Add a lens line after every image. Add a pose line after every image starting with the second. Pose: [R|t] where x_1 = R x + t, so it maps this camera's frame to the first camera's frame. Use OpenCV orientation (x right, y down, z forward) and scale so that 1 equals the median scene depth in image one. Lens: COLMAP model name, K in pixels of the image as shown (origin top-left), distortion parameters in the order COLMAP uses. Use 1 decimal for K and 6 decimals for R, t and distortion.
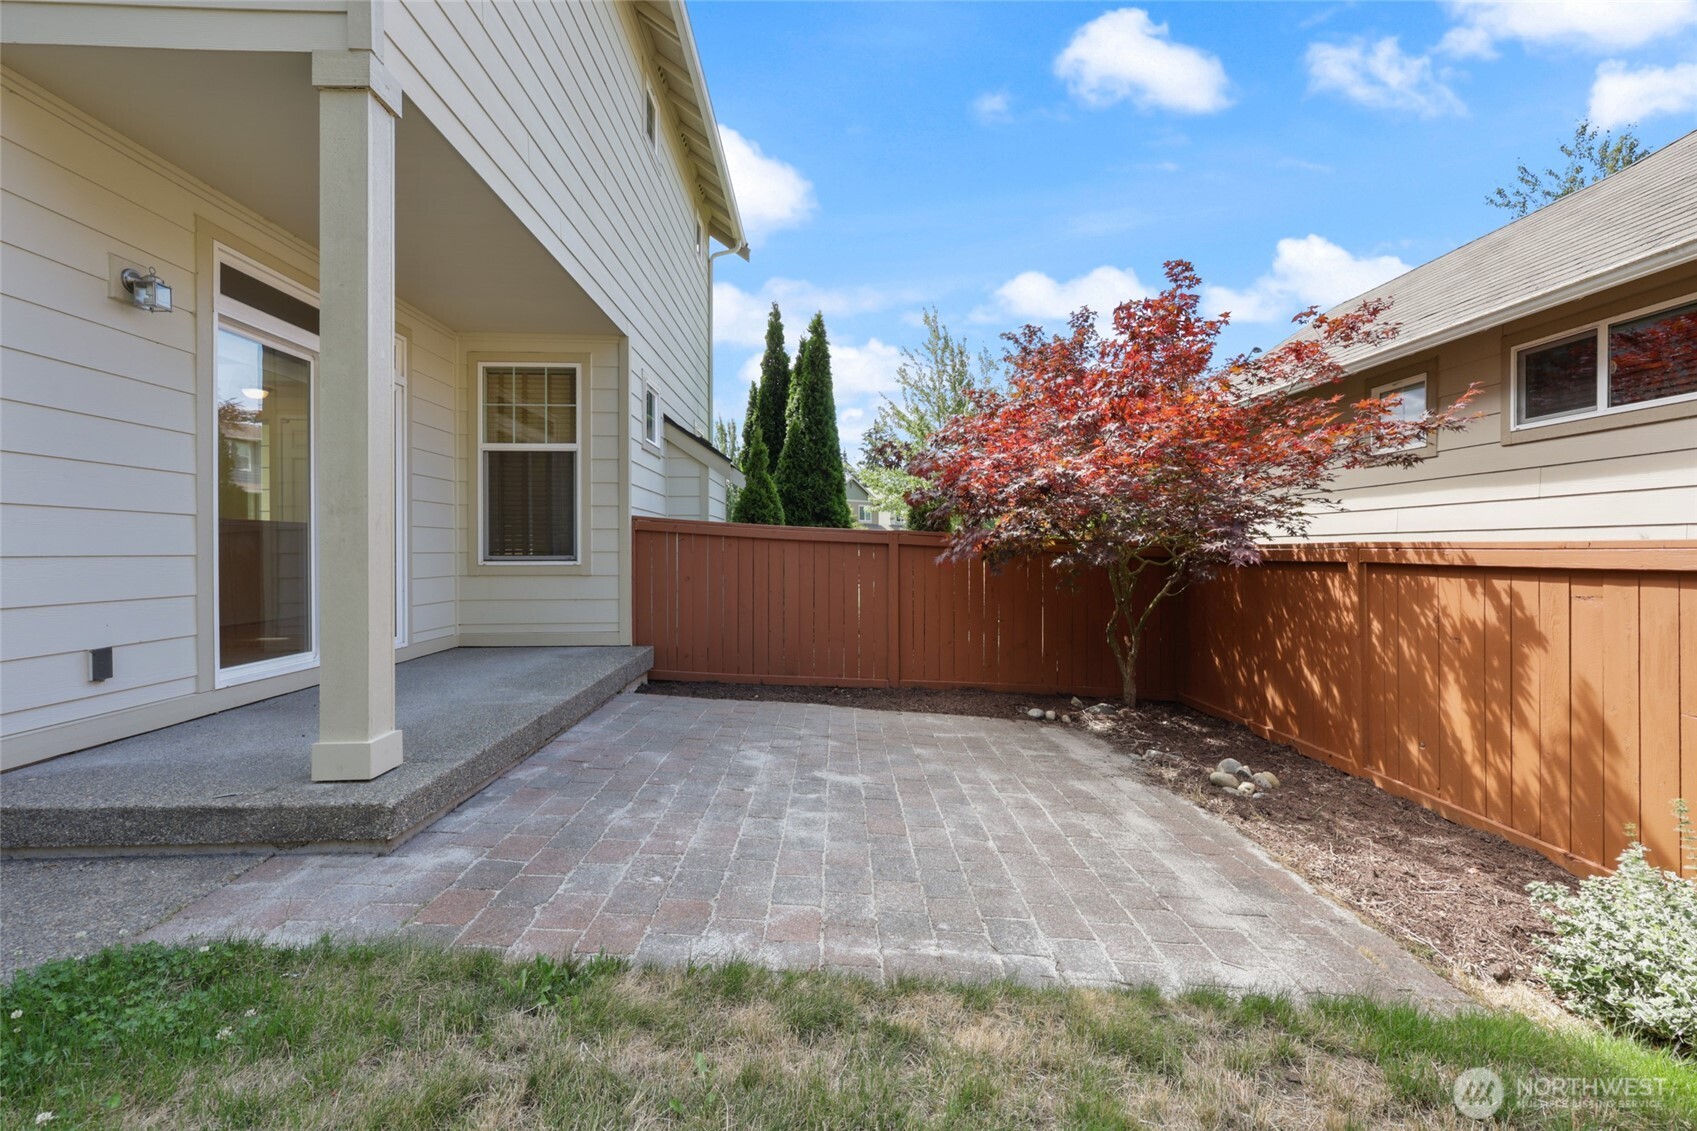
lens RADIAL K [[722.0, 0, 868.1], [0, 722.0, 554.2], [0, 0, 1]] dist [0.002221, 0.000120]
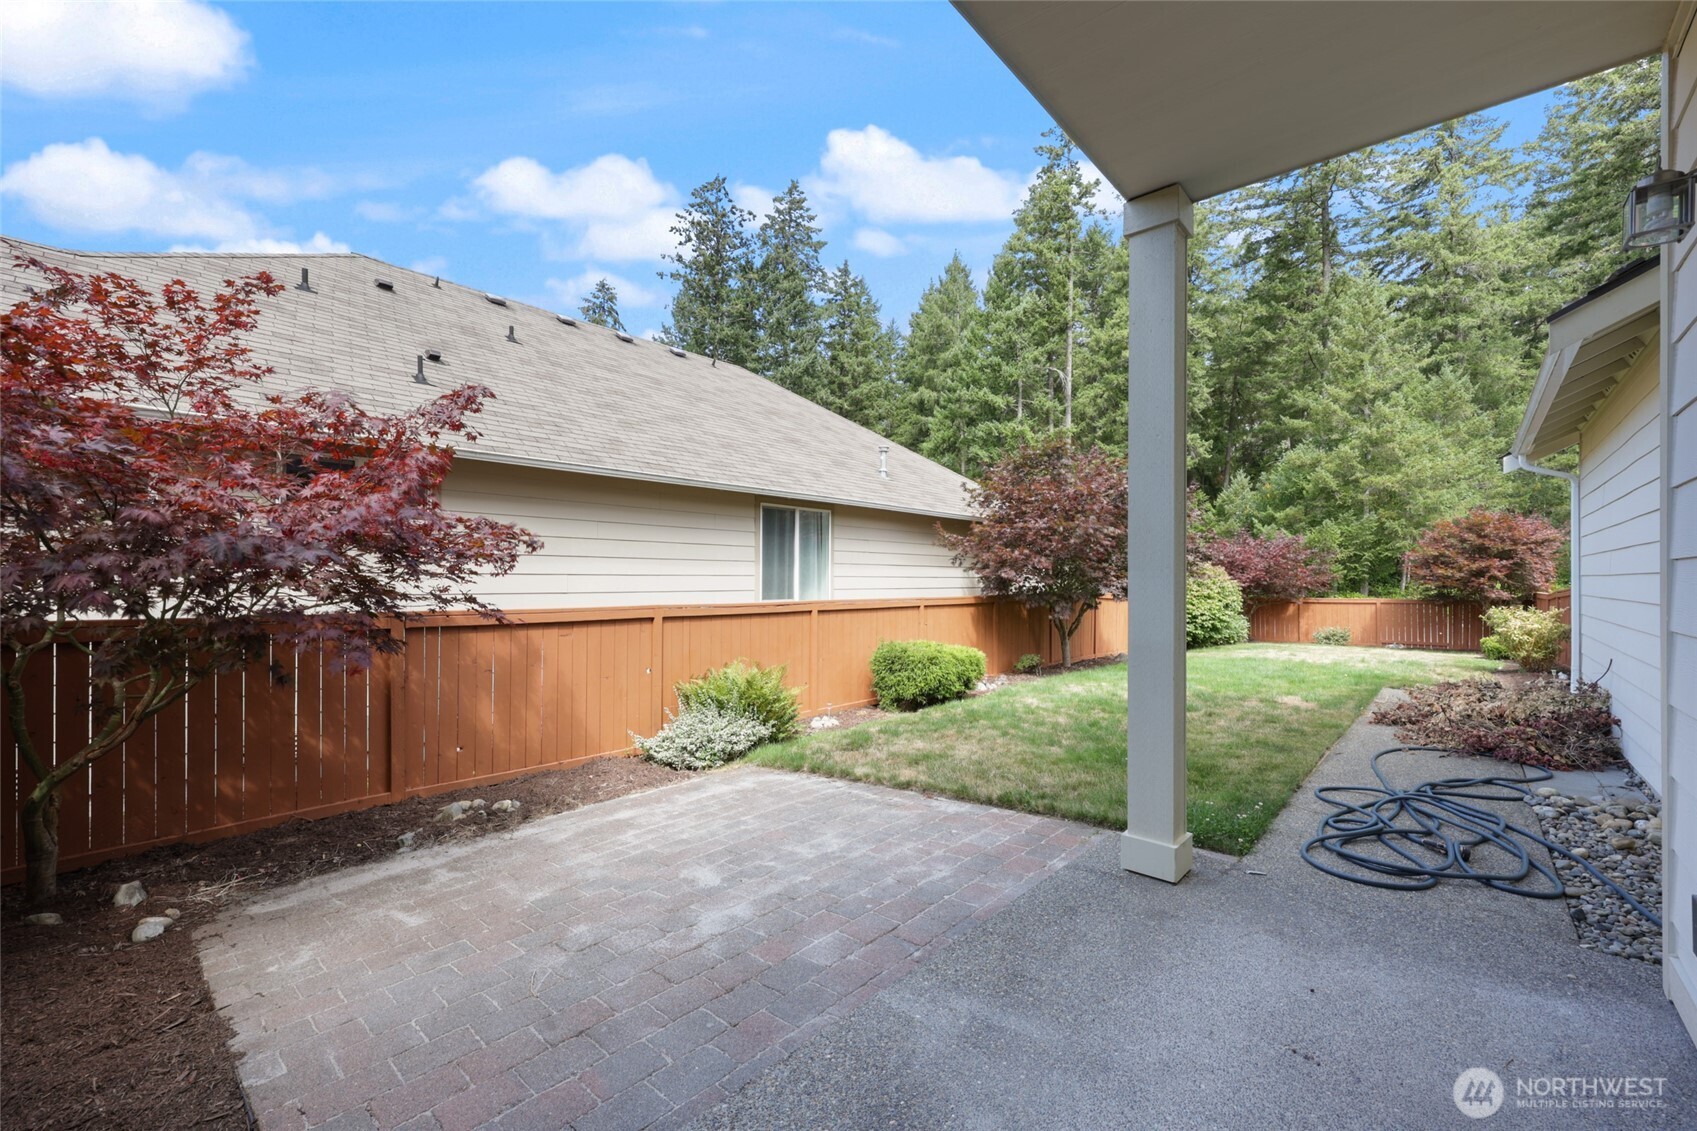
lens RADIAL K [[694.1, 0, 844.4], [0, 694.1, 571.0], [0, 0, 1]] dist [0.000201, 0.000117]
pose [[-0.706305, 0.004755, 0.707892, -0.887166], [-0.002001, 0.999960, -0.008713, -0.096751], [-0.707905, -0.007571, -0.706267, 1.641641]]
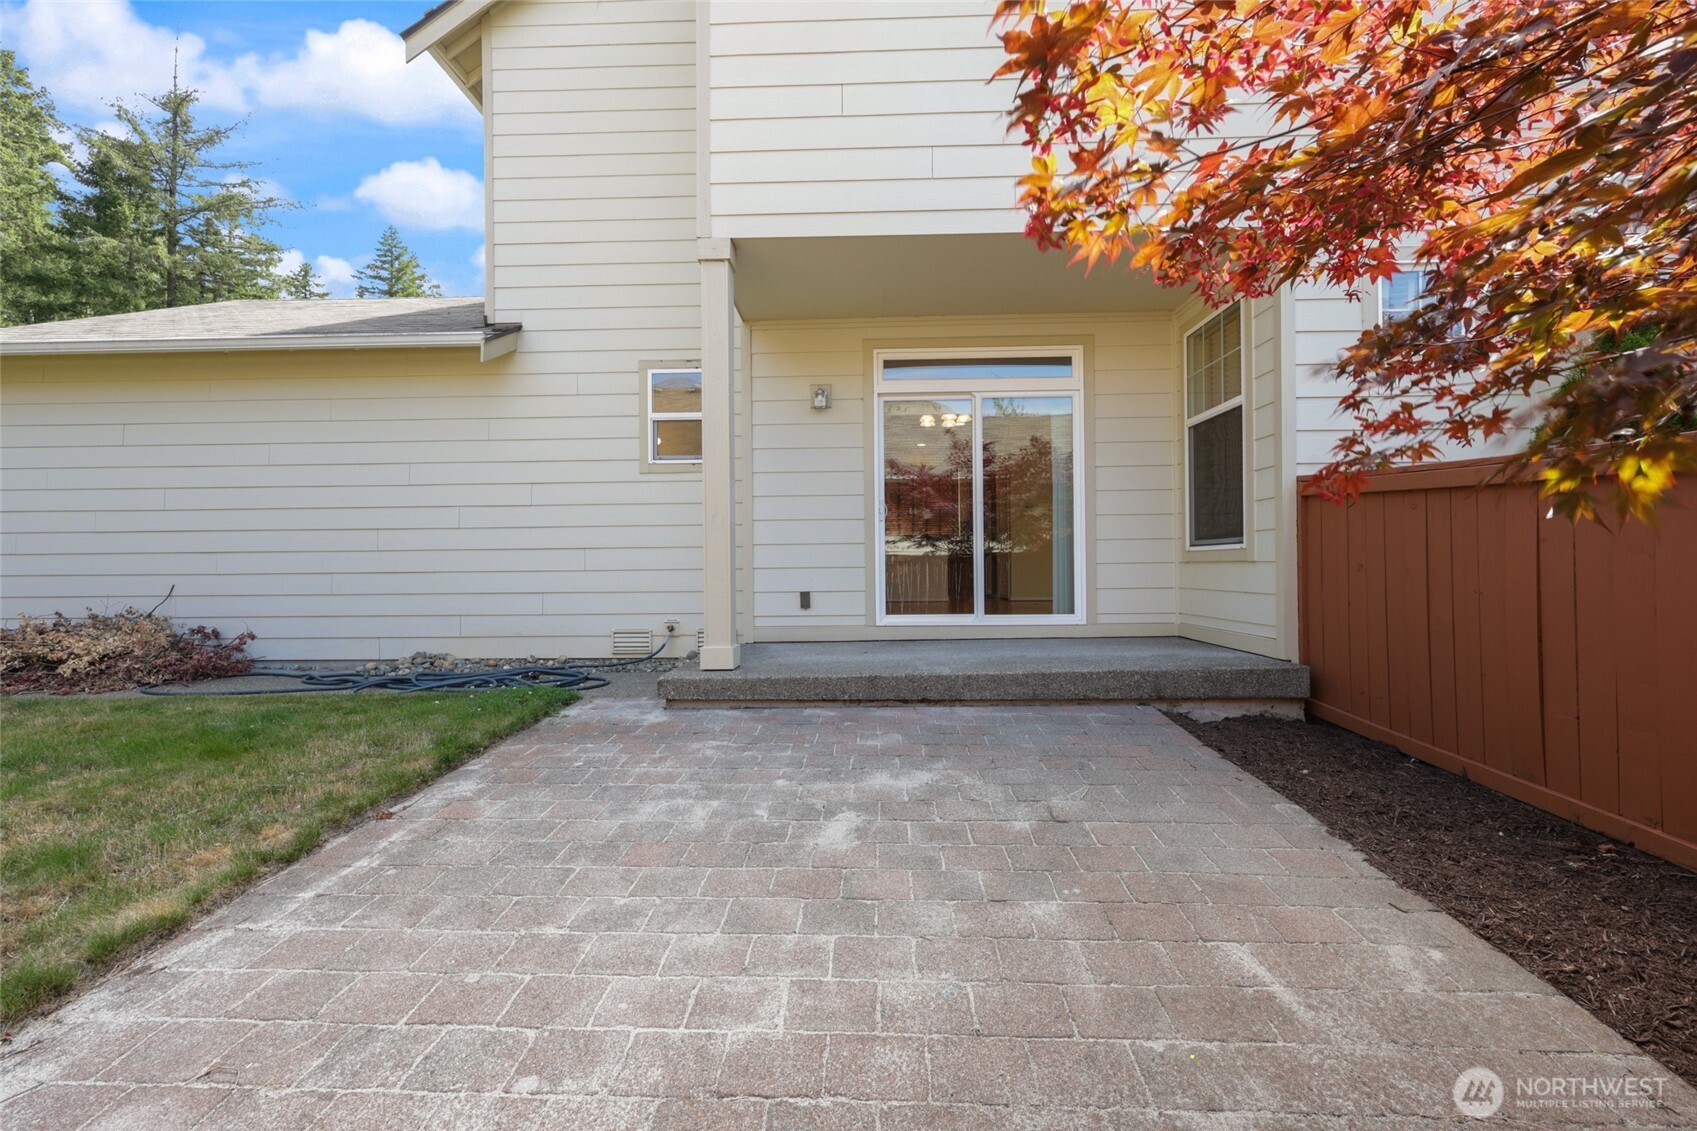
lens RADIAL K [[677.6, 0, 850.8], [0, 677.6, 572.5], [0, 0, 1]] dist [-0.000872, -0.000205]
pose [[-0.080249, 0.012036, -0.996702, 0.669913], [0.008072, 0.999902, 0.011425, 0.053039], [0.996742, -0.007129, -0.080338, 1.148750]]
